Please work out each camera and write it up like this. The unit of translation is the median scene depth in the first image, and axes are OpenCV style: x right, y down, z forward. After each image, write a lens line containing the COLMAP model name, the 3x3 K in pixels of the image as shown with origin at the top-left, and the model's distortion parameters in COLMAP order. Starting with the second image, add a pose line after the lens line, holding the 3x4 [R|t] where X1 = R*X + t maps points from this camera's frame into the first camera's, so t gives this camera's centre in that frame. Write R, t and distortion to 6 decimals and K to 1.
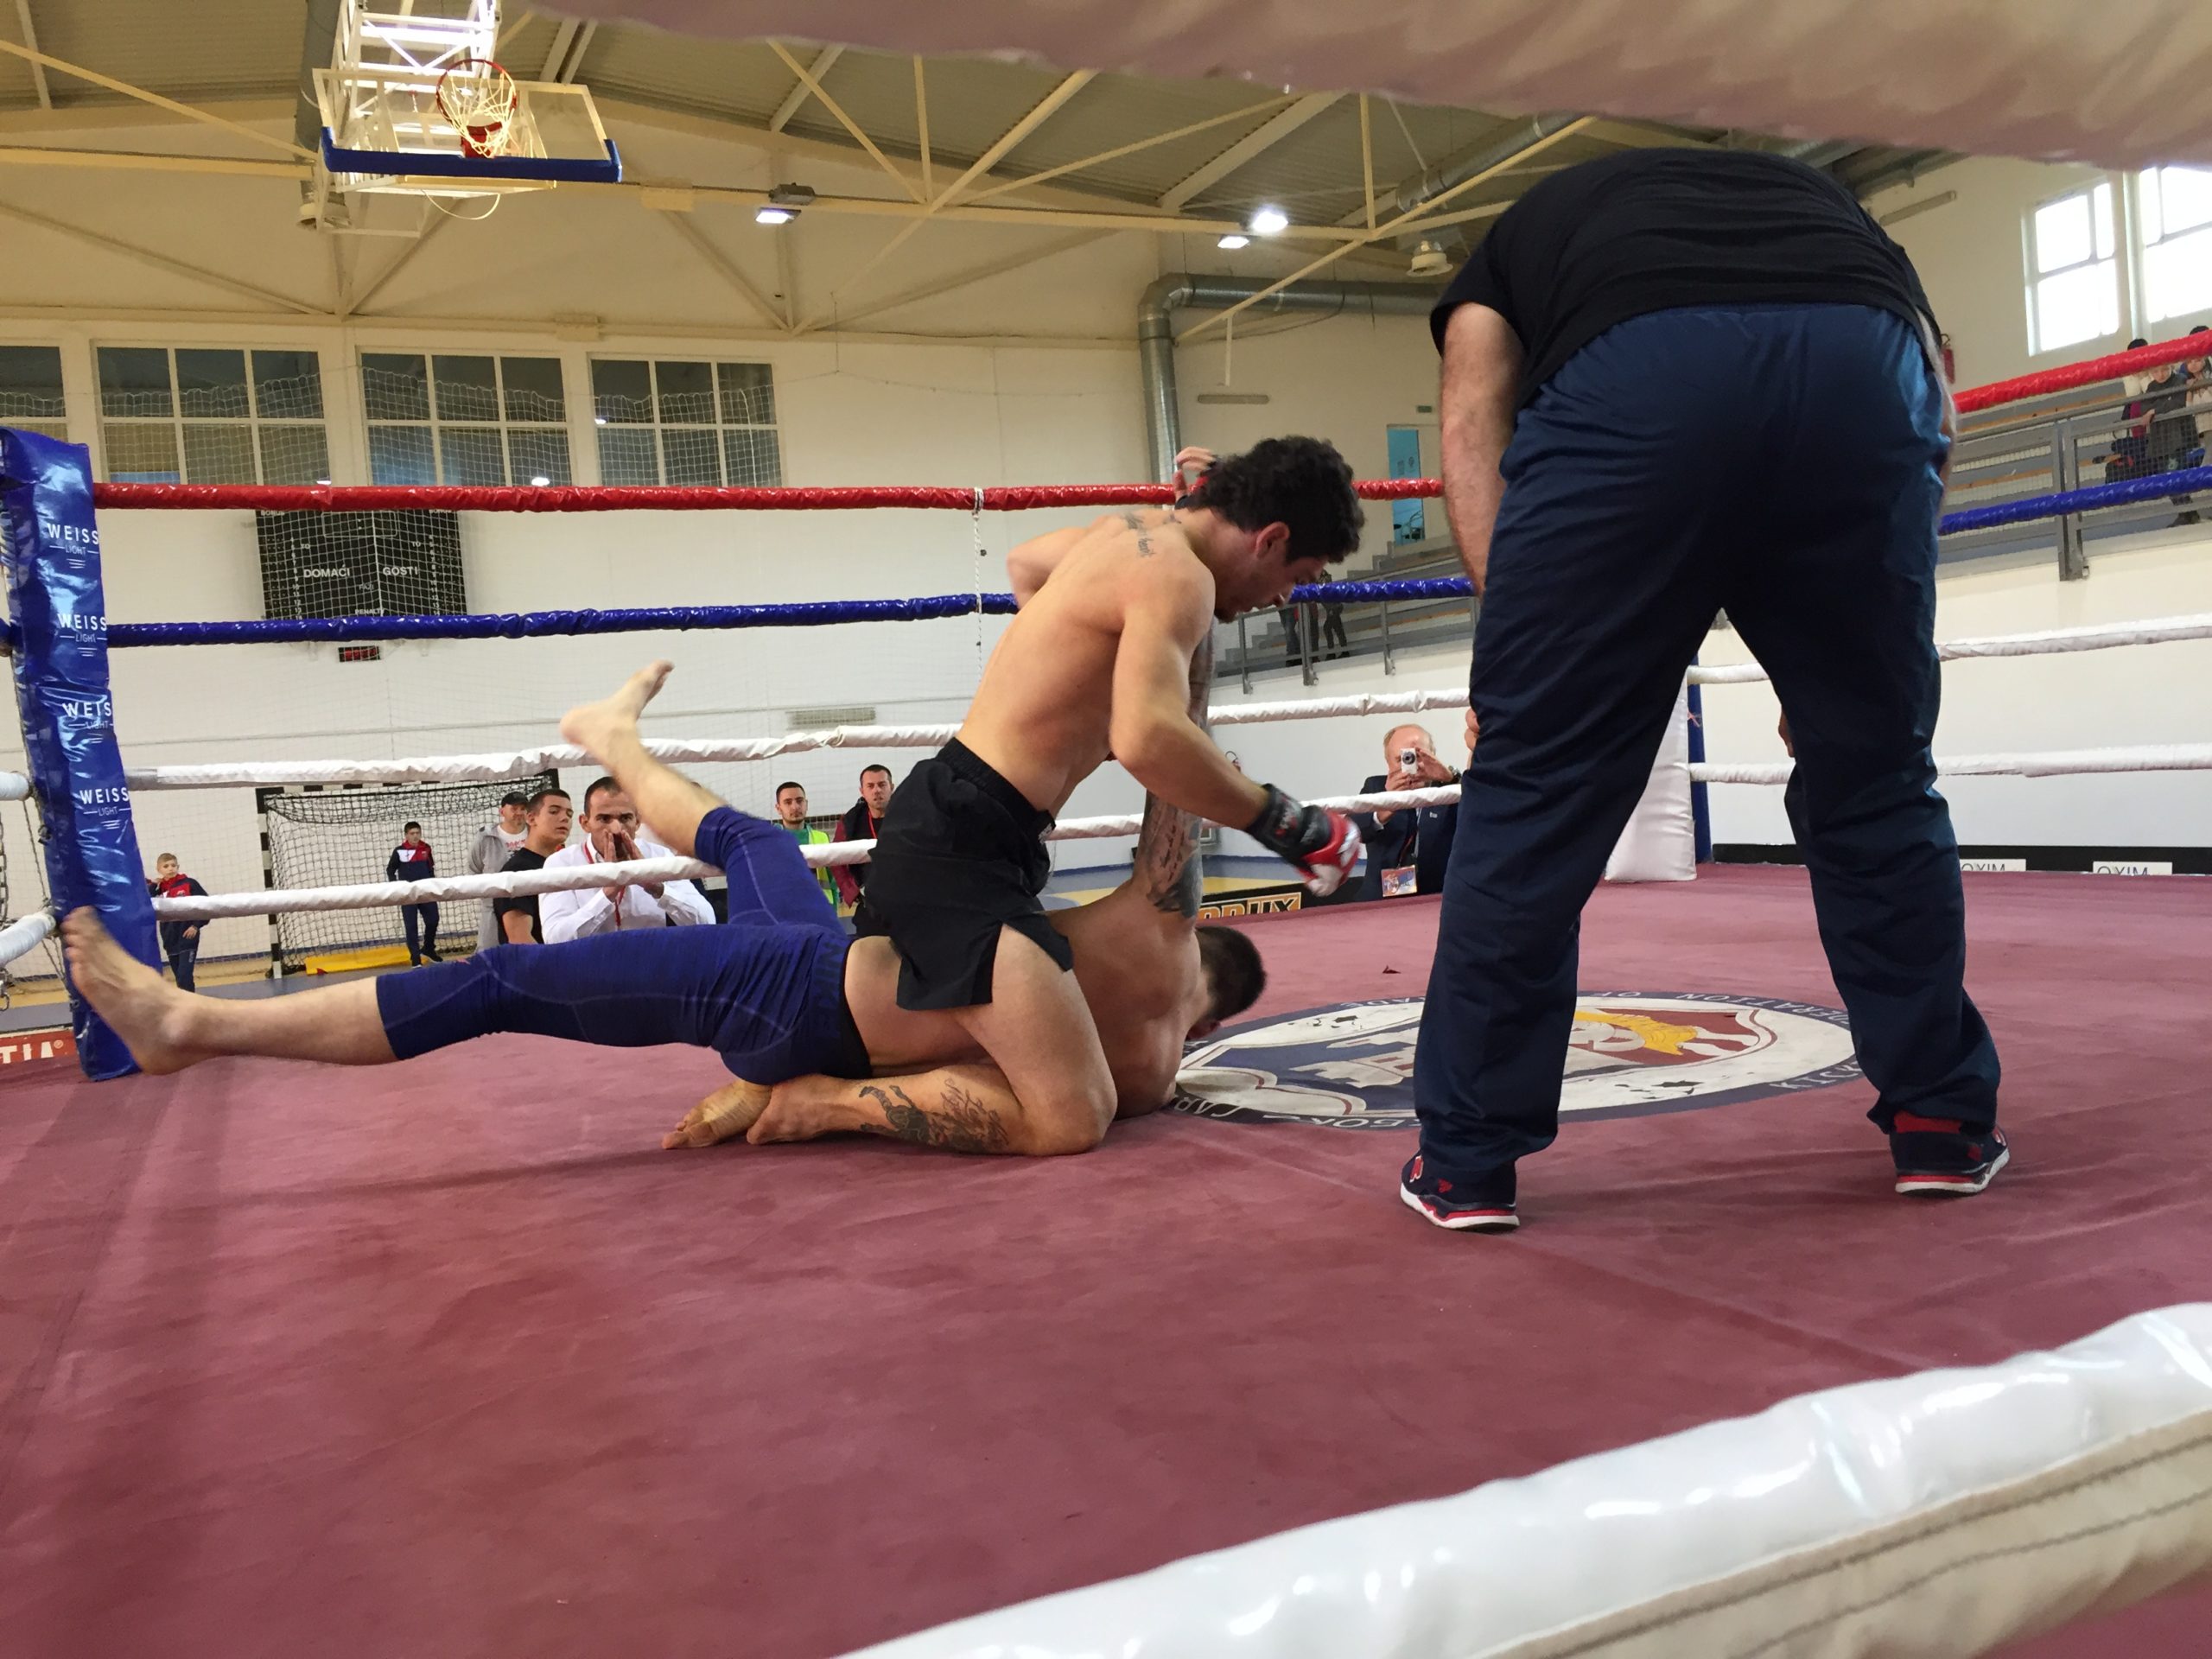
lens RADIAL K [[1901.9, 0, 1116.1], [0, 1901.9, 814.3], [0, 0, 1]] dist [0.082087, -0.103948]
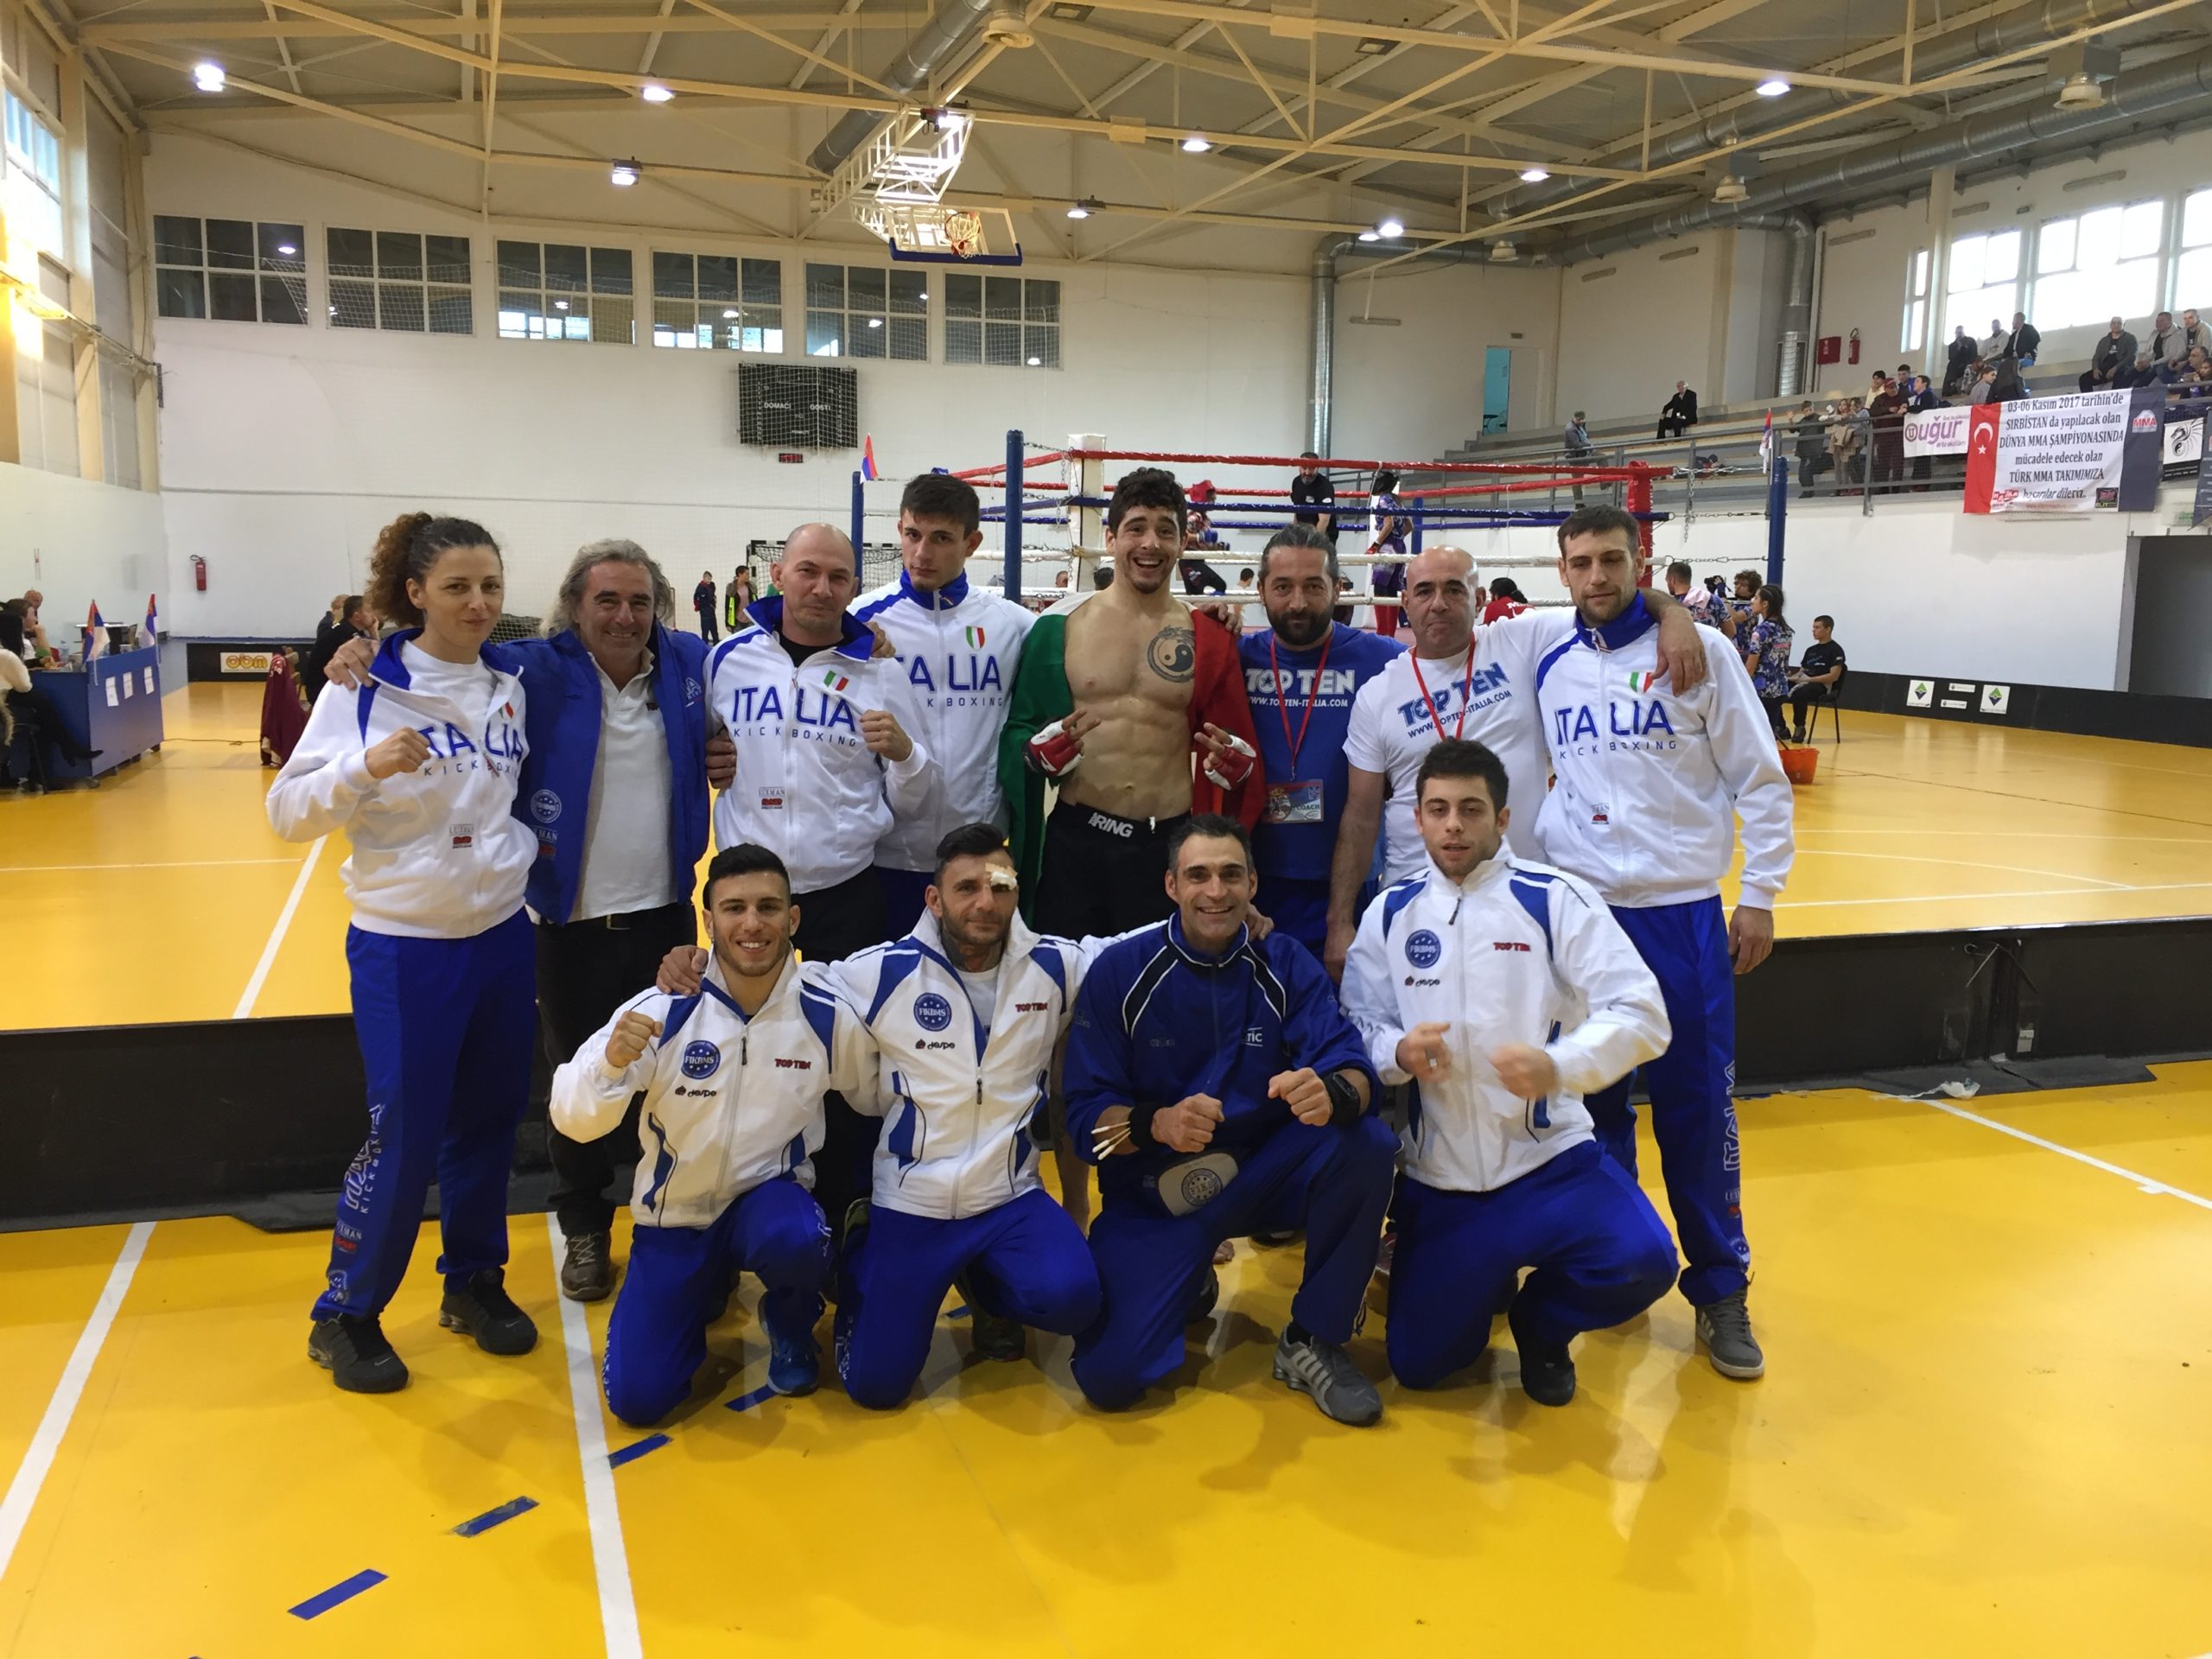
lens RADIAL K [[1901.9, 0, 1114.9], [0, 1901.9, 816.4], [0, 0, 1]] dist [0.082087, -0.103948]
pose [[0.990384, 0.105188, -0.089865, 0.047023], [-0.095141, 0.989414, 0.109583, 0.011507], [0.100441, -0.099979, 0.989907, -0.599960]]
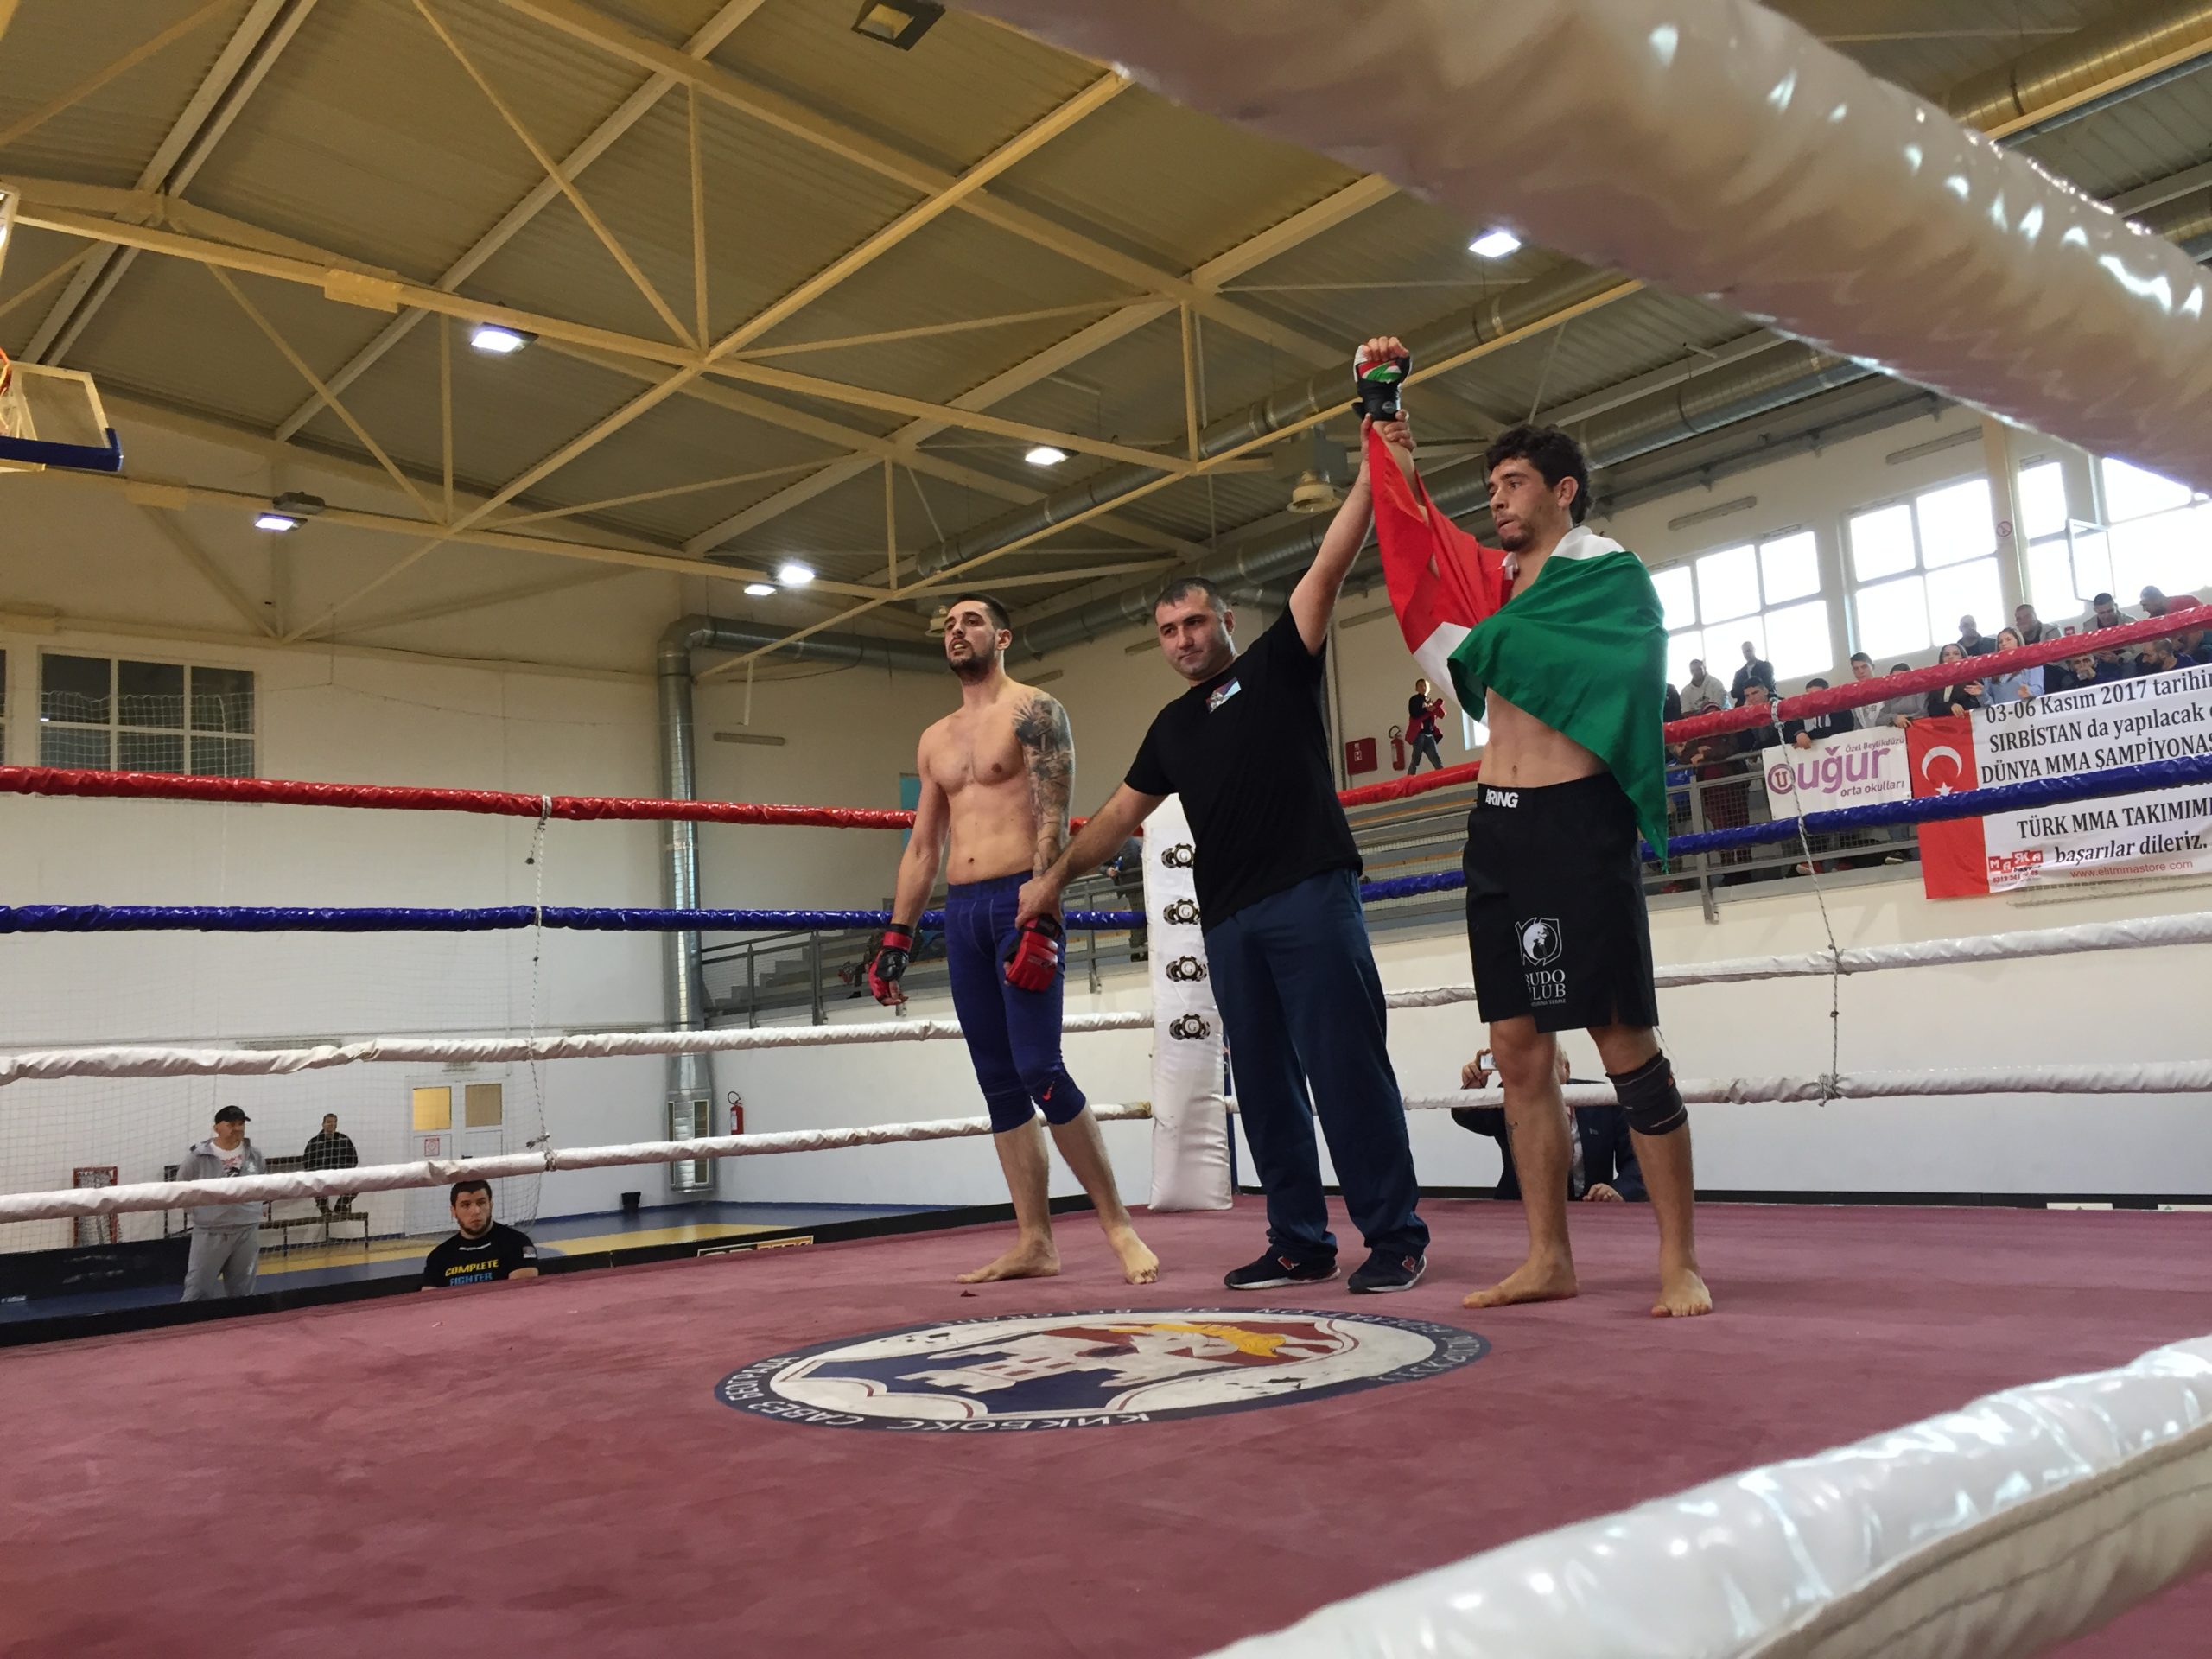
lens RADIAL K [[1901.9, 0, 1122.8], [0, 1901.9, 806.1], [0, 0, 1]] dist [0.082087, -0.103948]
pose [[0.964279, 0.054636, 0.259191, -0.010725], [-0.005991, 0.982745, -0.184868, 0.003547], [-0.264820, 0.176712, 0.947968, -0.002735]]
